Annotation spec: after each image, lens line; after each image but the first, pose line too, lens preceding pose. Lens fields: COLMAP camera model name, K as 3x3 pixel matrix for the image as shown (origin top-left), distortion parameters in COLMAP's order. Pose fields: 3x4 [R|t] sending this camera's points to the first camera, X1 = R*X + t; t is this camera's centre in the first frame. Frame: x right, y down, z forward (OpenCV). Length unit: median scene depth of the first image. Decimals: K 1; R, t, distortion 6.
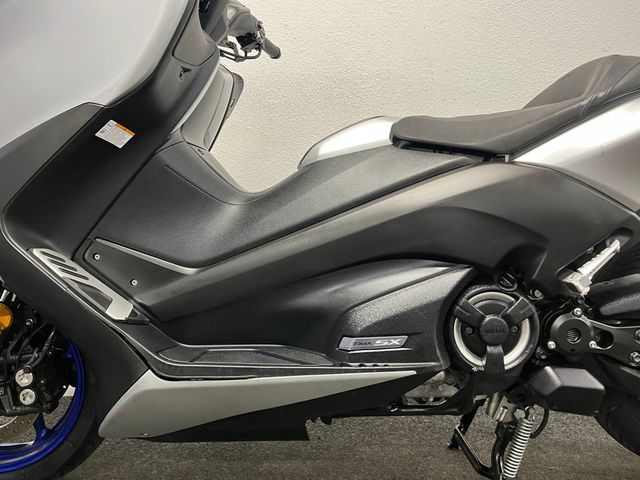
lens RADIAL K [[478.9, 0, 321.2], [0, 478.9, 228.5], [0, 0, 1]] dist [0.027569, -0.081204]
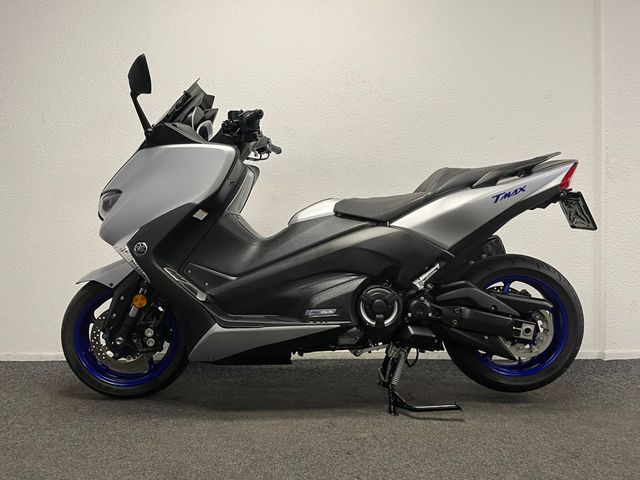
lens RADIAL K [[477.7, 0, 320.0], [0, 477.7, 240.0], [0, 0, 1]] dist [0.062281, -0.082805]
pose [[0.999313, -0.001584, -0.037028, 0.176117], [0.000952, 0.999854, -0.017064, -0.041058], [0.037050, 0.017017, 0.999169, -1.056400]]
